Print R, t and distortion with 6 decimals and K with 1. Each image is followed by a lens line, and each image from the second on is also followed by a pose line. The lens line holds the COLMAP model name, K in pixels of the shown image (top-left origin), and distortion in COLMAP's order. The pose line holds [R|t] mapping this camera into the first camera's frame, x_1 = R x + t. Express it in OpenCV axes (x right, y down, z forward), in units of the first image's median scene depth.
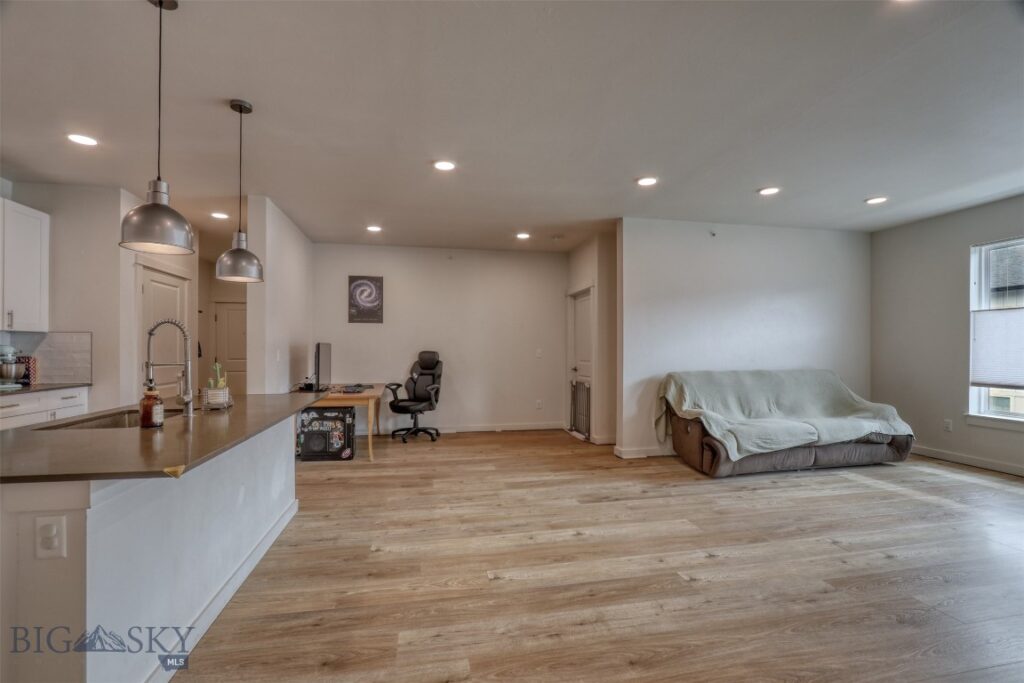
lens RADIAL K [[467.4, 0, 512.2], [0, 467.4, 349.7], [0, 0, 1]] dist [-0.019786, 0.003270]
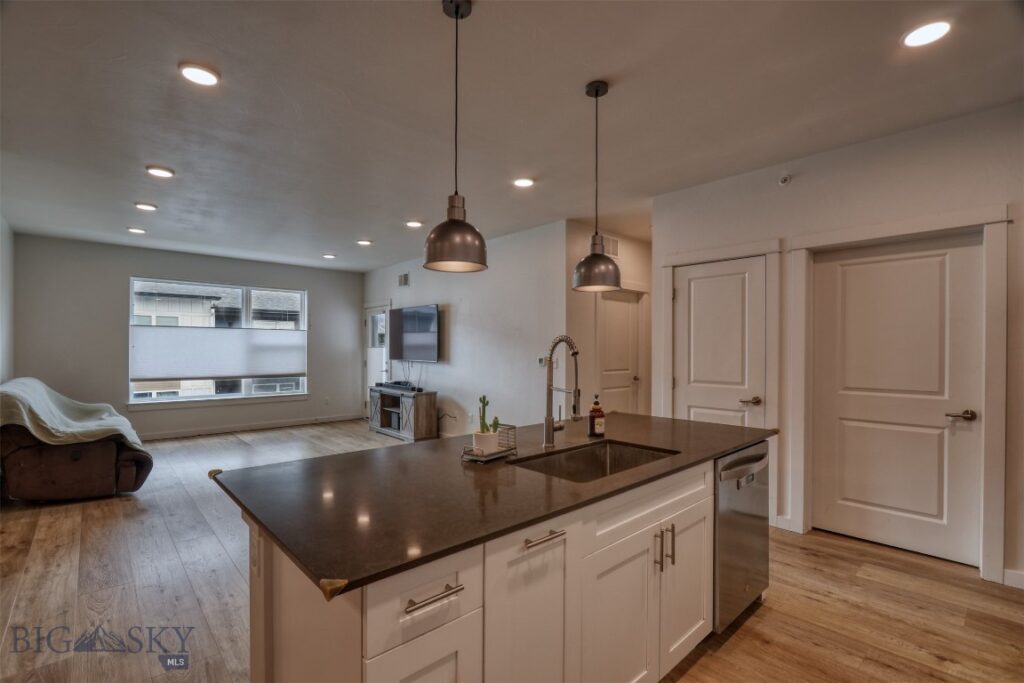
lens RADIAL K [[467.4, 0, 512.2], [0, 467.4, 349.7], [0, 0, 1]] dist [-0.019786, 0.003270]
pose [[-0.514942, -0.004732, 0.857212, -0.760880], [-0.004093, 0.999987, 0.003062, -0.023617], [-0.857215, -0.001932, -0.514954, 0.809512]]
